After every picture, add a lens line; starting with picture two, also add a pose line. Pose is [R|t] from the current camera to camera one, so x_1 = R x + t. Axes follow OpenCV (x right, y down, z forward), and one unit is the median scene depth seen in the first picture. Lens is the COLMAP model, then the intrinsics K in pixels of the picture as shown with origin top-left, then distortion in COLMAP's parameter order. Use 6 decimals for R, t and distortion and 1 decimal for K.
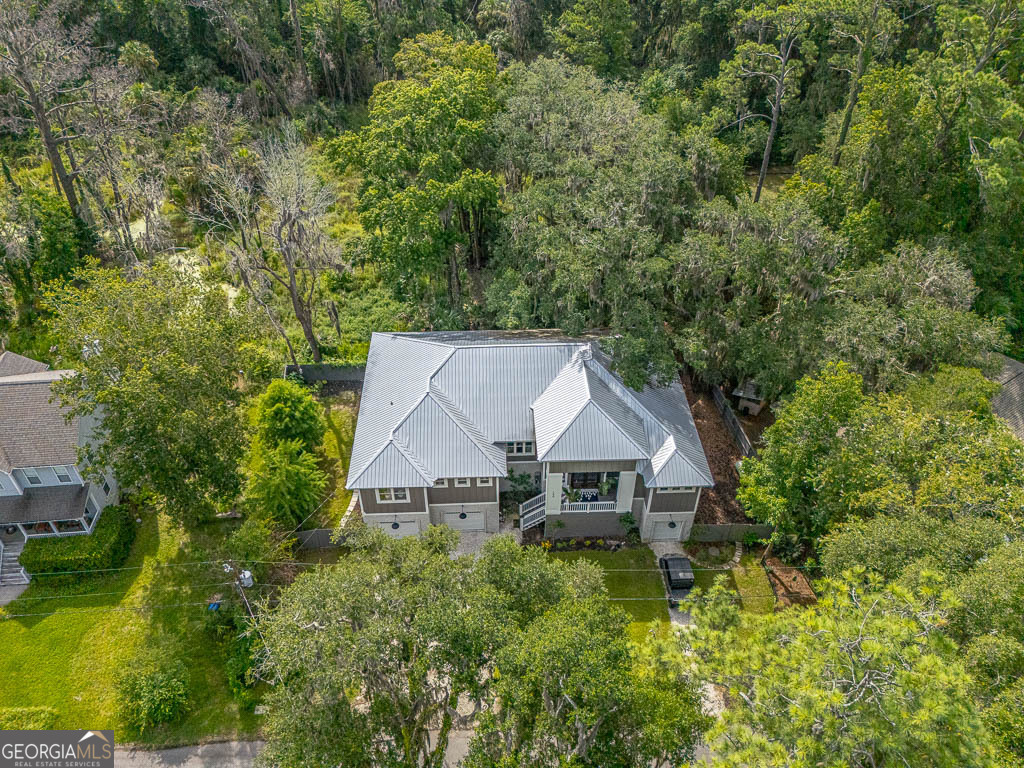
lens RADIAL K [[775.1, 0, 512.0], [0, 775.1, 384.0], [0, 0, 1]] dist [0.066900, -0.088186]
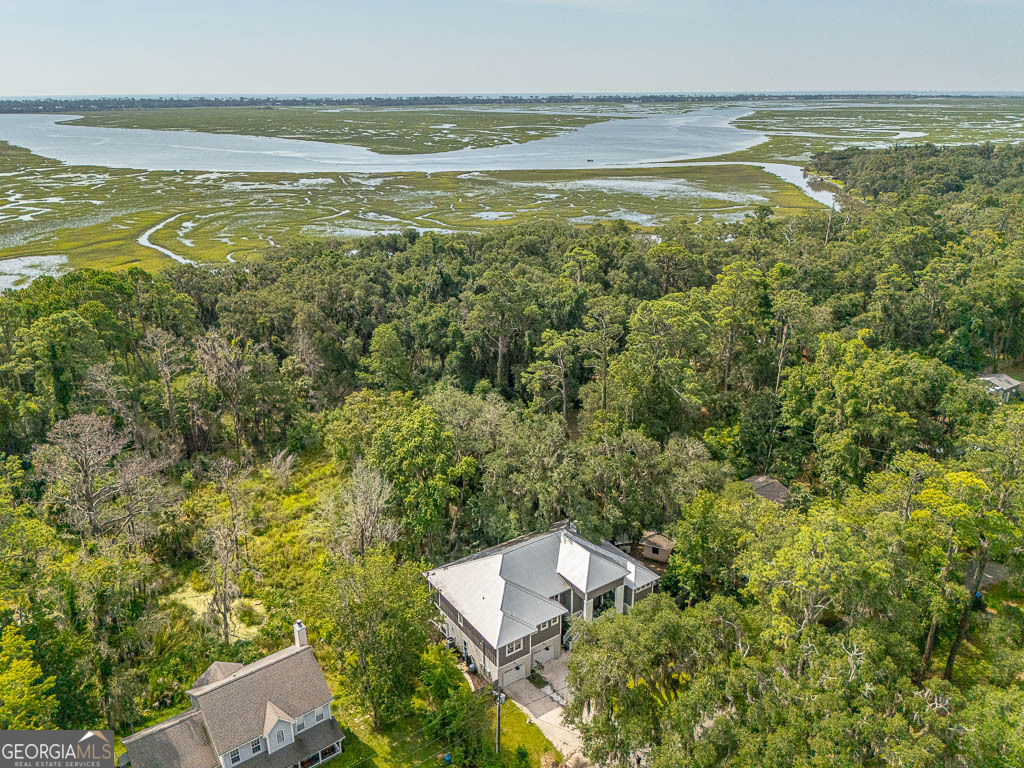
lens RADIAL K [[775.1, 0, 512.0], [0, 775.1, 384.0], [0, 0, 1]] dist [0.066900, -0.088186]
pose [[0.843454, -0.192178, 0.501649, -0.783650], [0.353214, 0.901980, -0.248339, 0.042987], [-0.404752, 0.386653, 0.828659, -0.526573]]
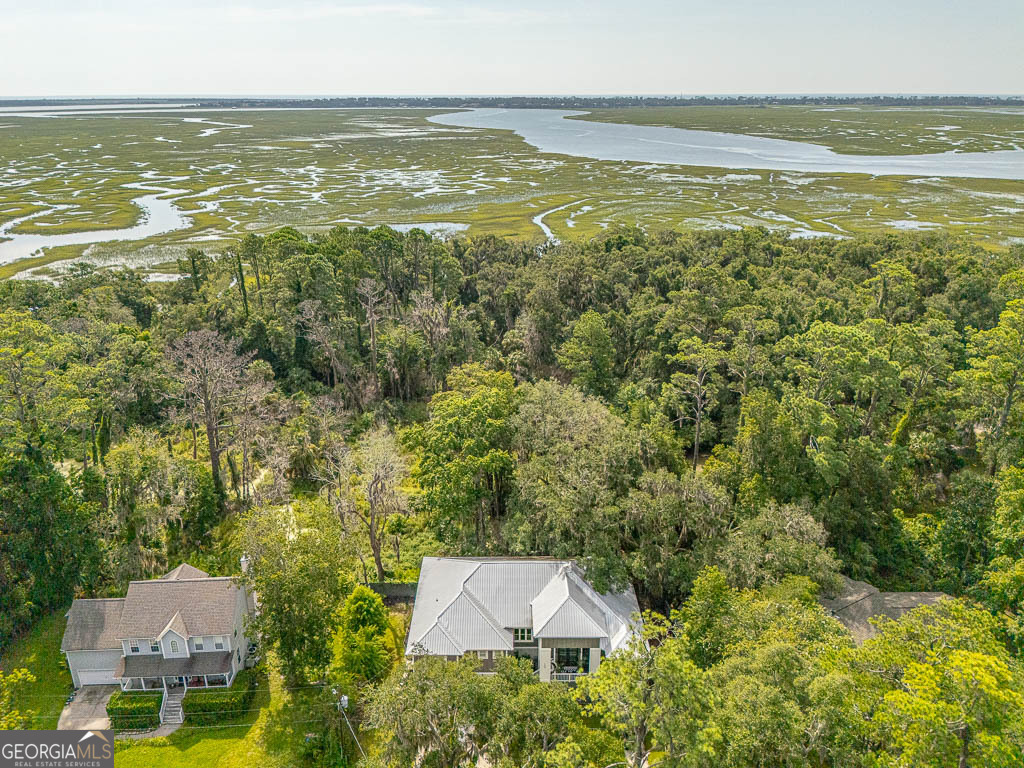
lens RADIAL K [[775.1, 0, 512.0], [0, 775.1, 384.0], [0, 0, 1]] dist [0.066900, -0.088186]
pose [[0.999526, 0.011921, -0.028389, 0.024150], [-0.020985, 0.938460, -0.344749, 0.137501], [0.022532, 0.345182, 0.938265, -0.505553]]
